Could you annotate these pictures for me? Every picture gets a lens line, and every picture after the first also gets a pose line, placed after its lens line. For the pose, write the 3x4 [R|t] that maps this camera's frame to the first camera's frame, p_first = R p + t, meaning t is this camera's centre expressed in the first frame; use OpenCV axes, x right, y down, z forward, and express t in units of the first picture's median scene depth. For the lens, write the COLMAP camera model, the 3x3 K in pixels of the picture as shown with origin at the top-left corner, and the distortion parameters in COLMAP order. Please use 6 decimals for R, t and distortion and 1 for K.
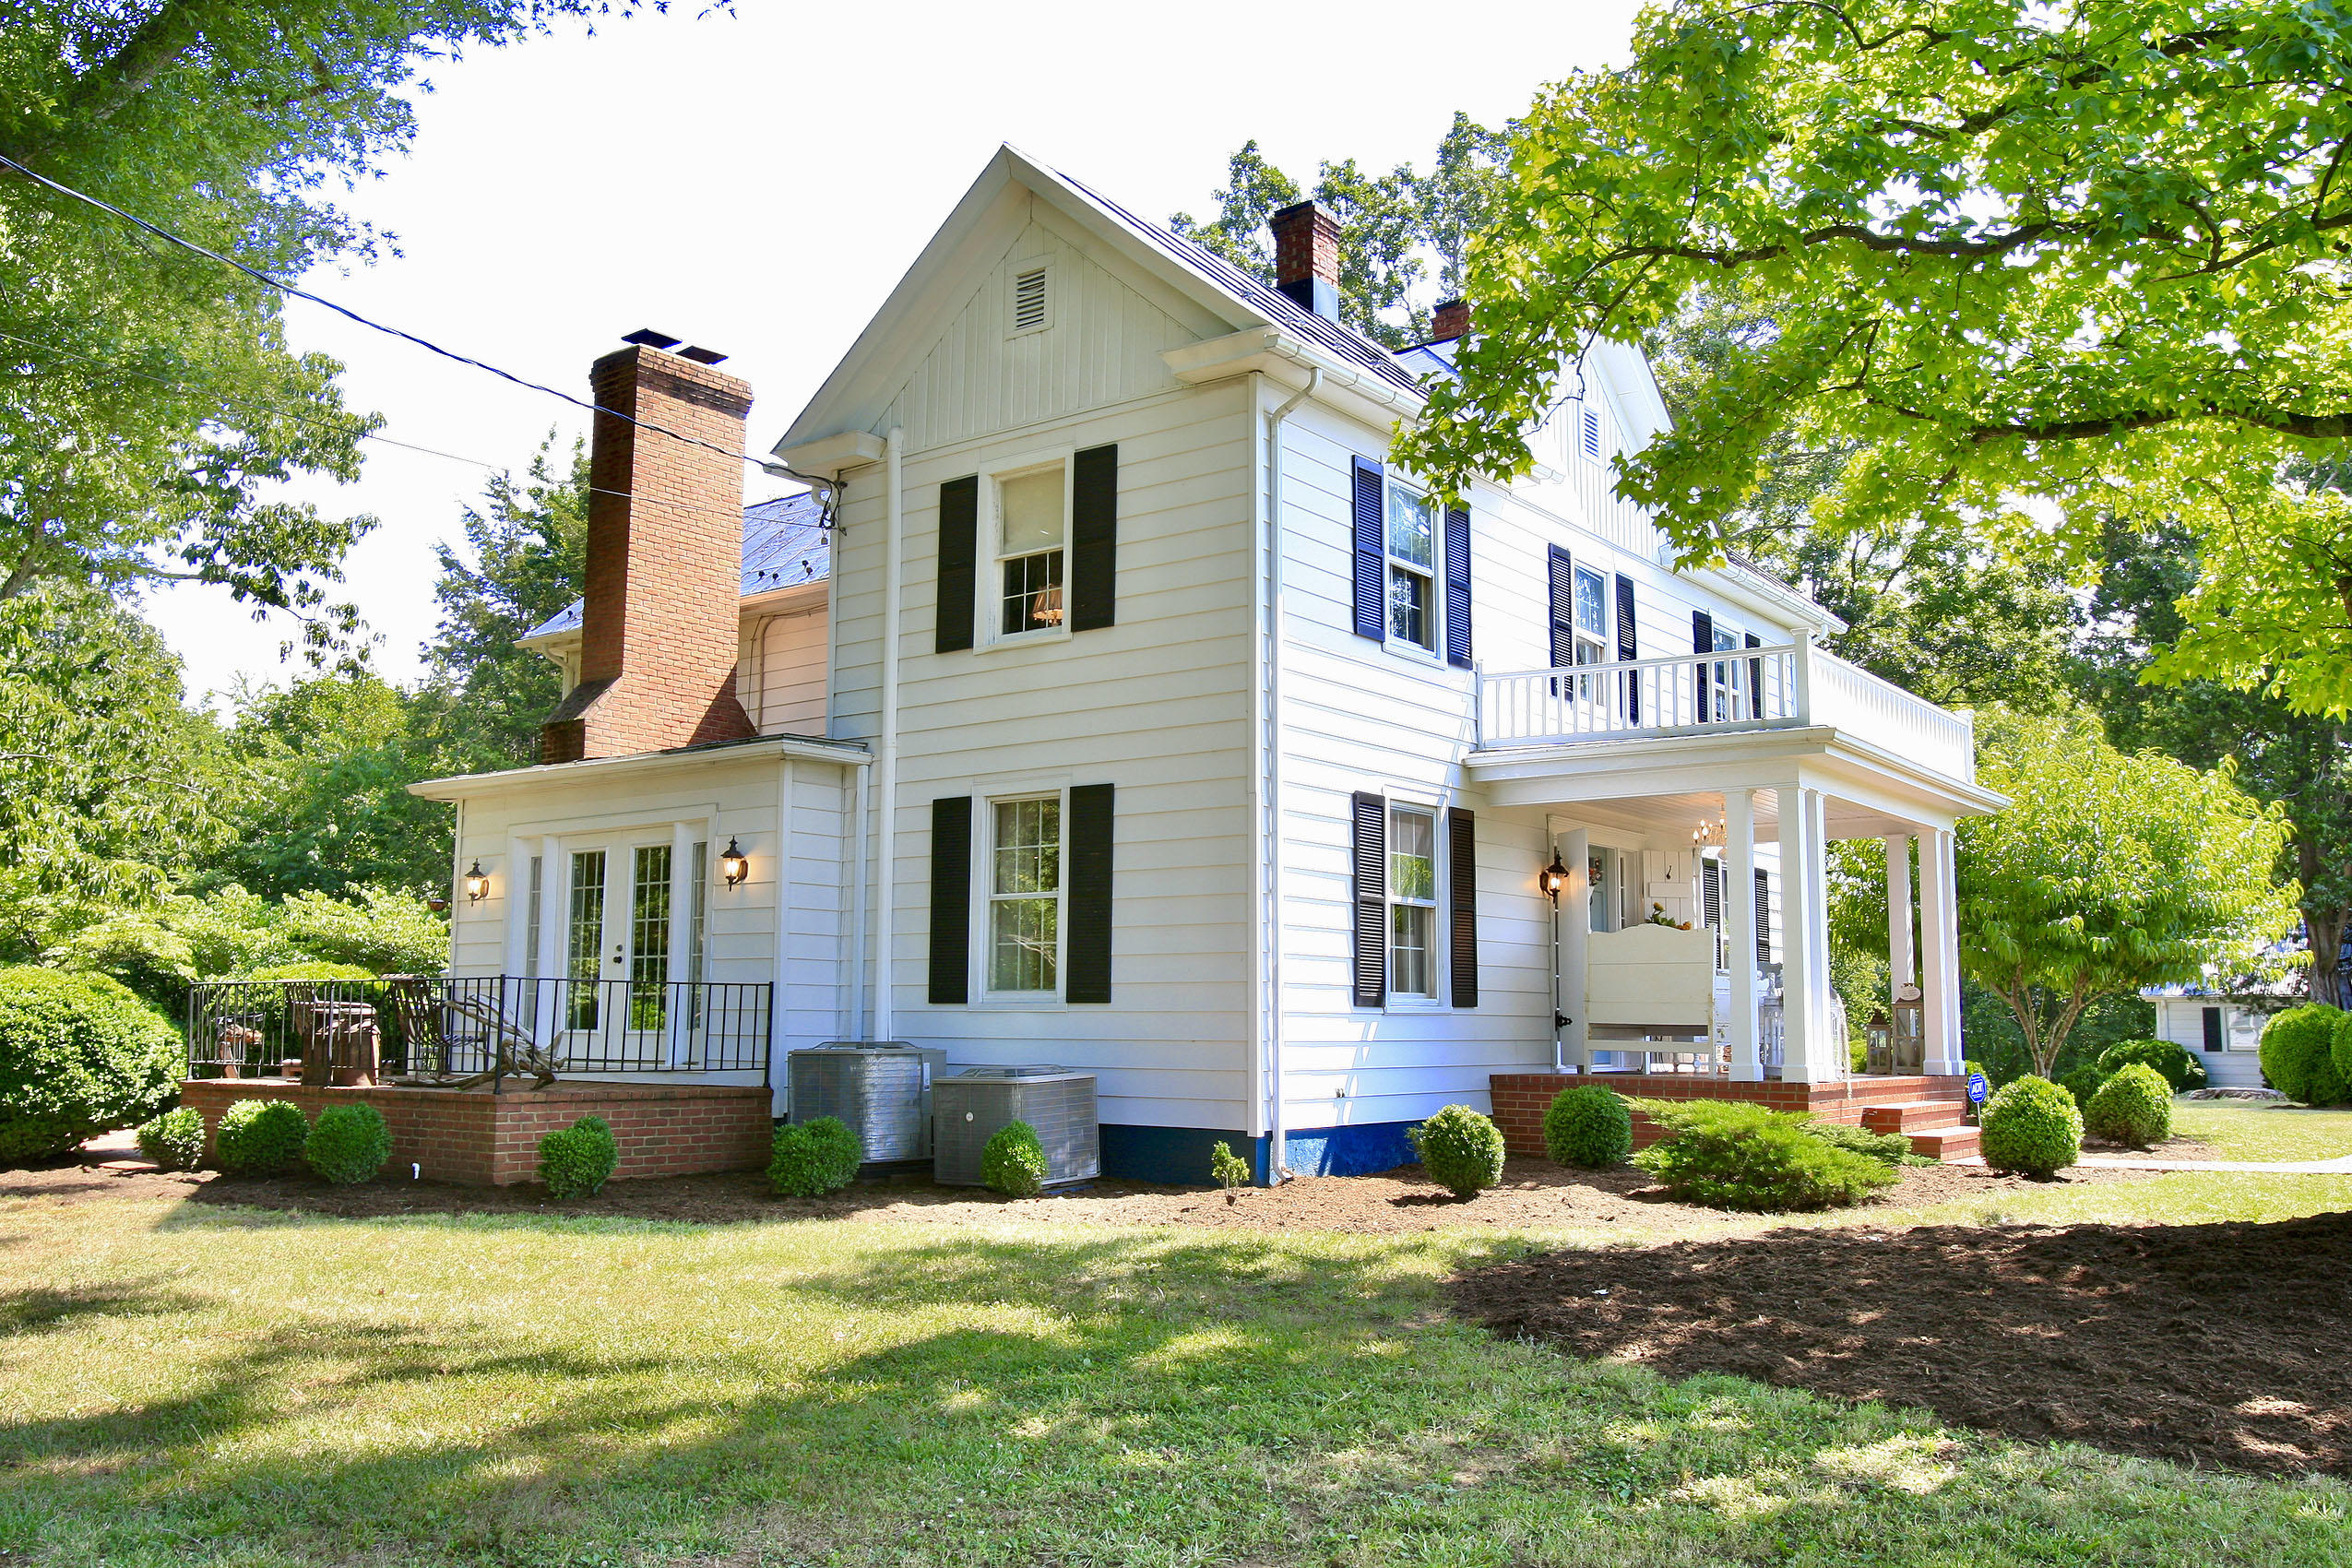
lens RADIAL K [[2003.2, 0, 1188.6], [0, 2003.2, 776.2], [0, 0, 1]] dist [-0.048144, 0.052429]
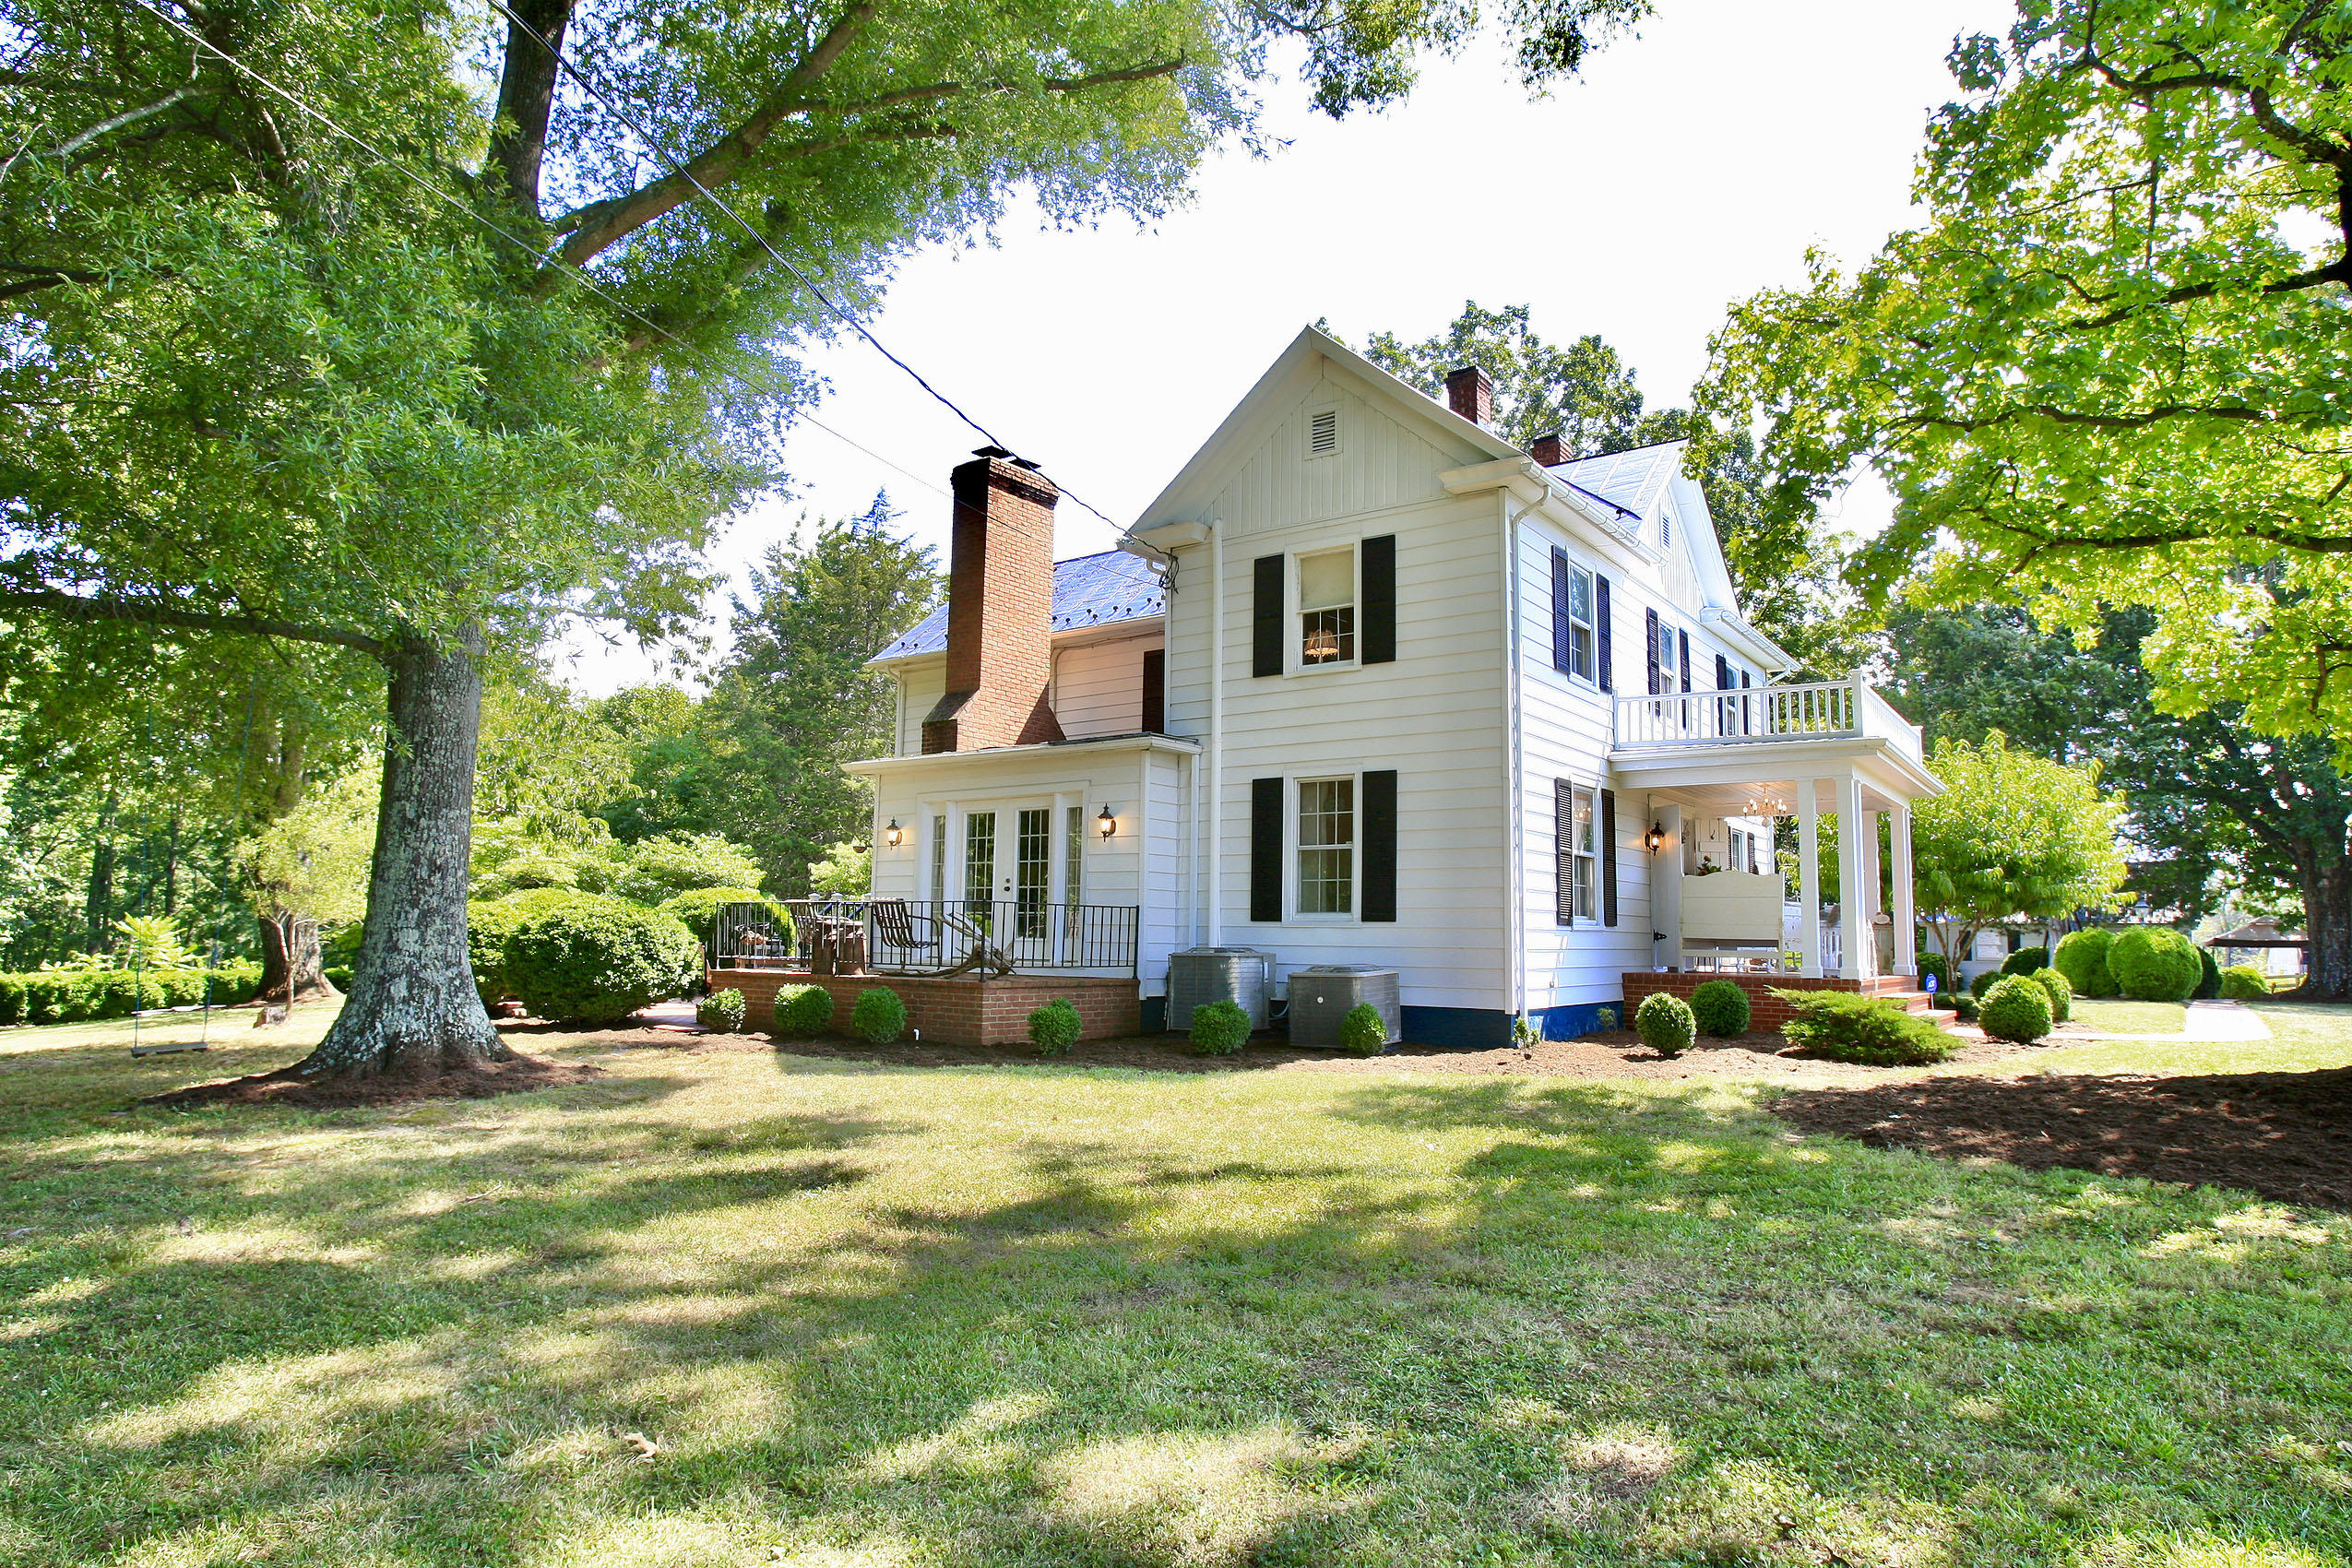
lens RADIAL K [[1415.6, 0, 1186.1], [0, 1415.6, 787.5], [0, 0, 1]] dist [-0.076669, 0.032788]
pose [[0.999835, 0.011607, 0.013969, -0.182316], [-0.011869, 0.999753, 0.018790, -0.001124], [-0.013747, -0.018953, 0.999726, -0.014998]]
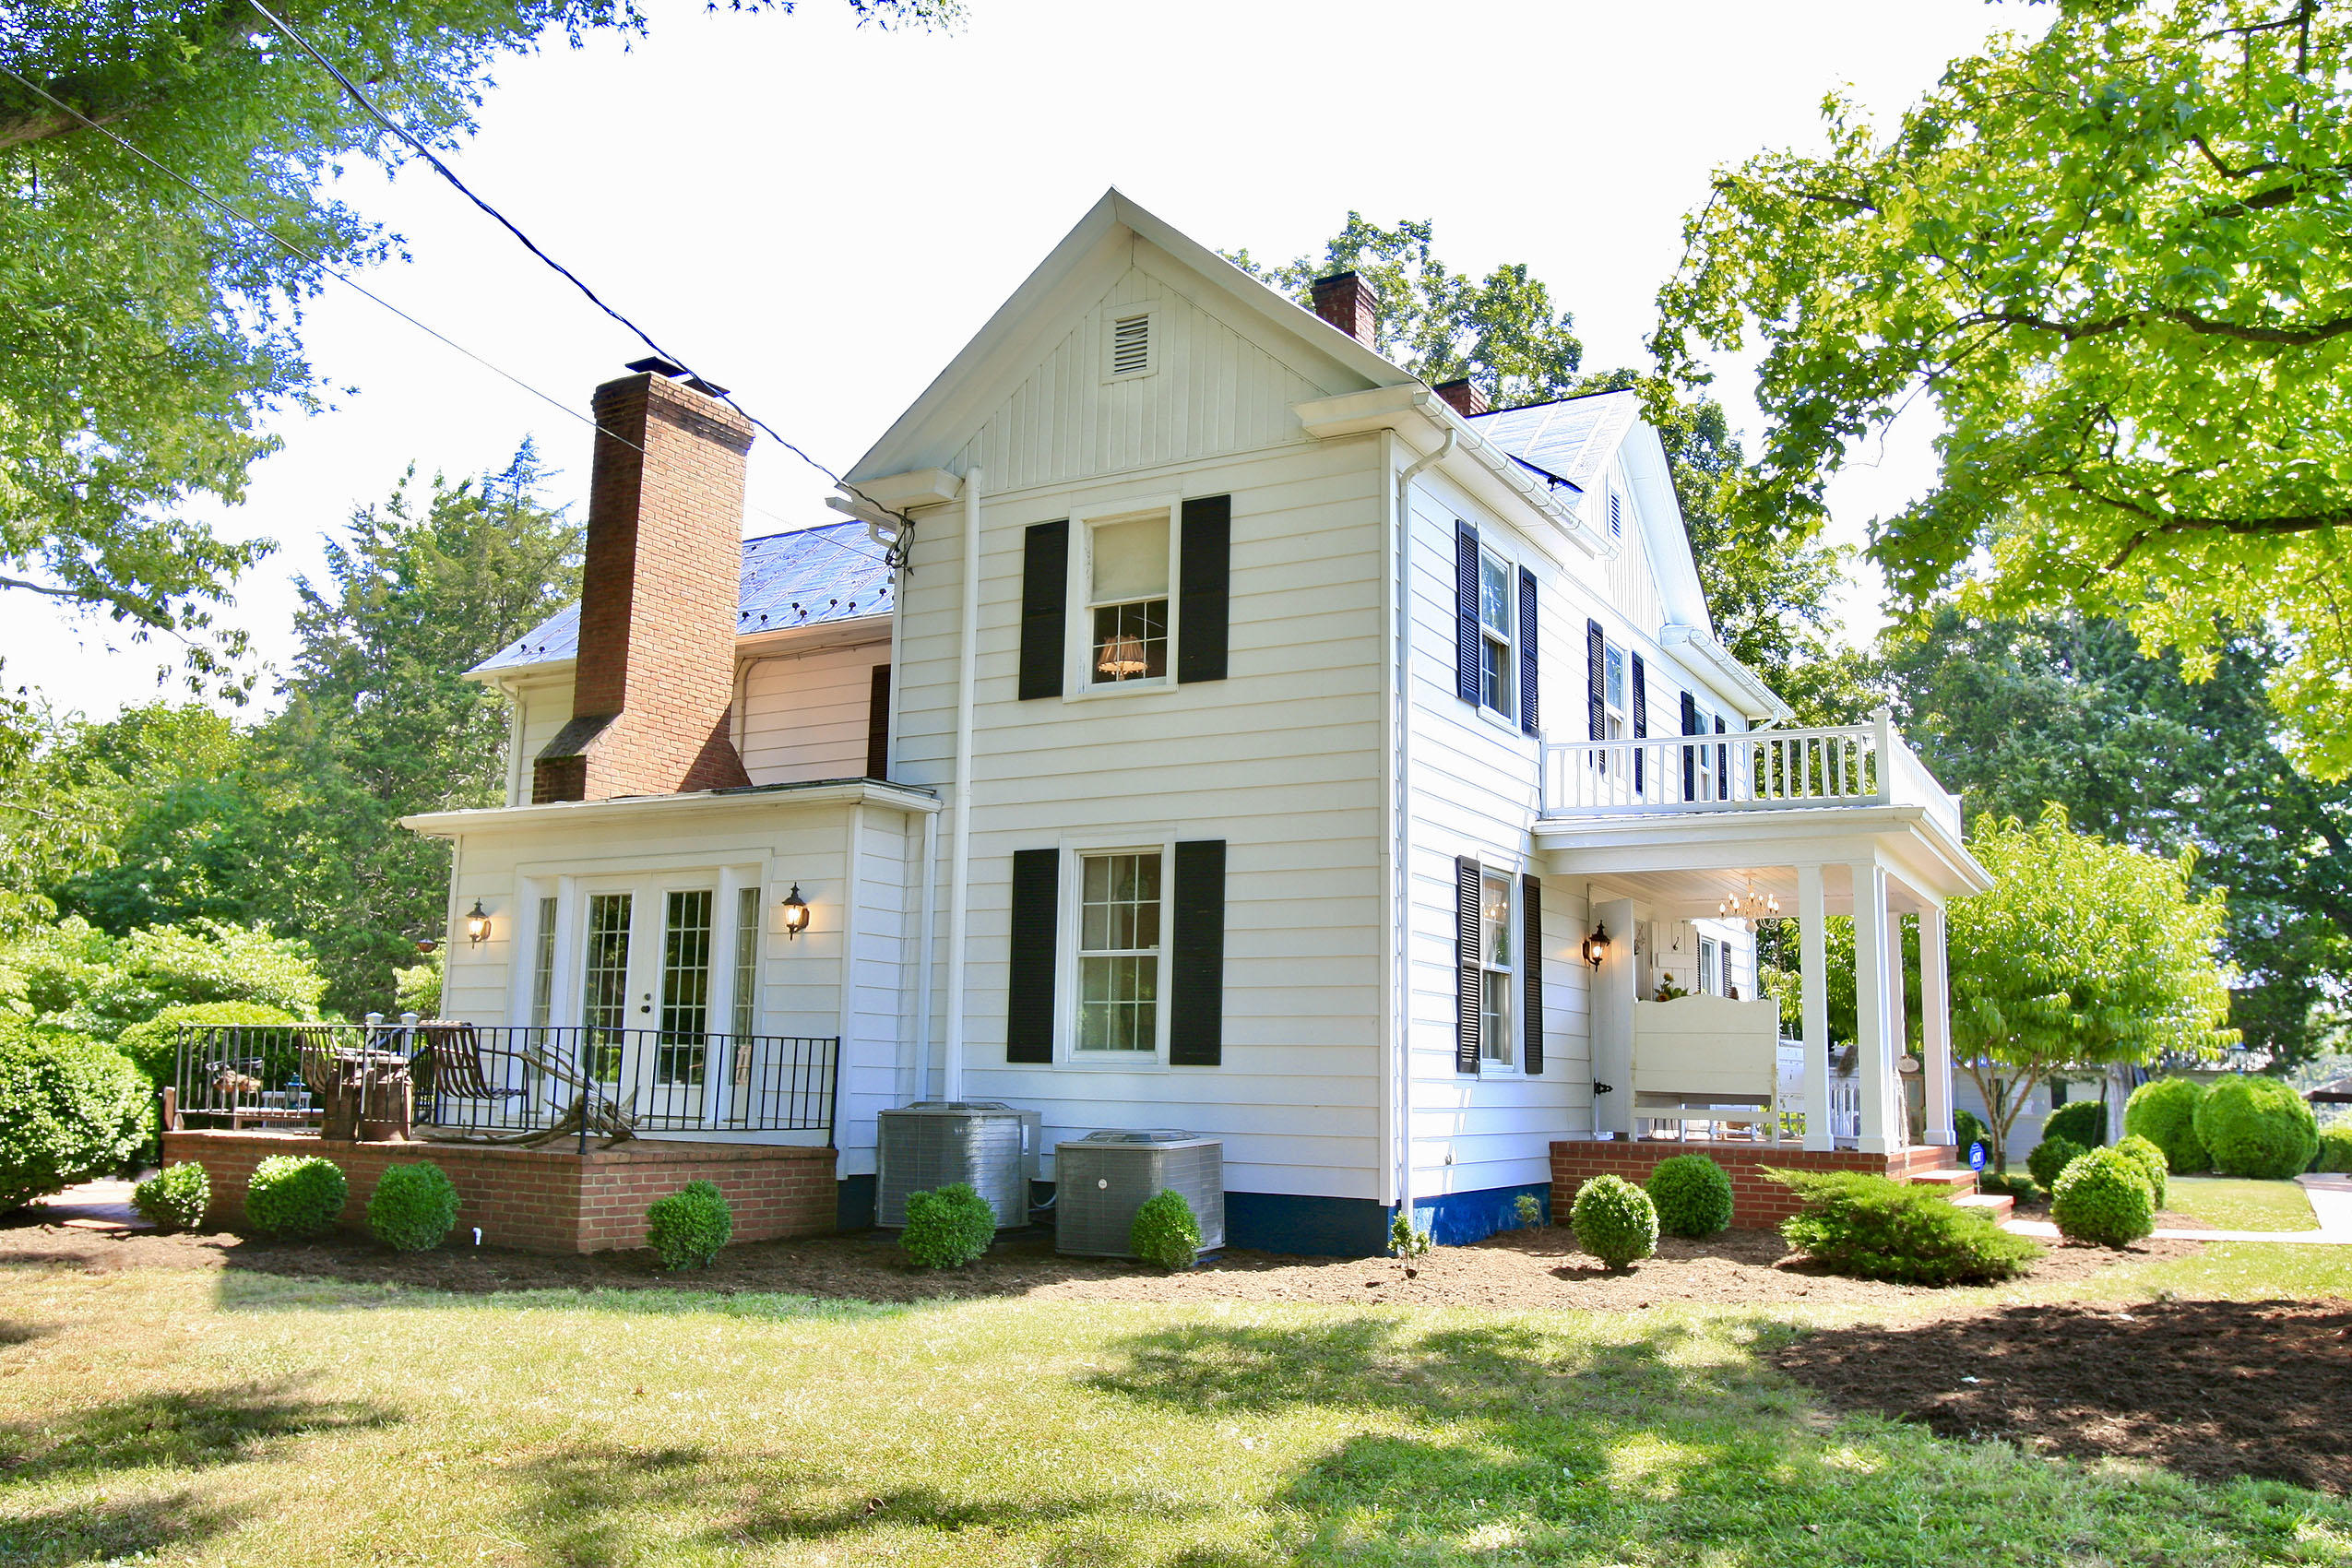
lens RADIAL K [[1903.4, 0, 1196.4], [0, 1903.4, 780.8], [0, 0, 1]] dist [-0.061493, 0.057571]
pose [[0.990720, 0.035520, 0.131196, -0.156308], [-0.031353, 0.998940, -0.033691, 0.005899], [-0.132253, 0.029265, 0.990784, 0.073733]]
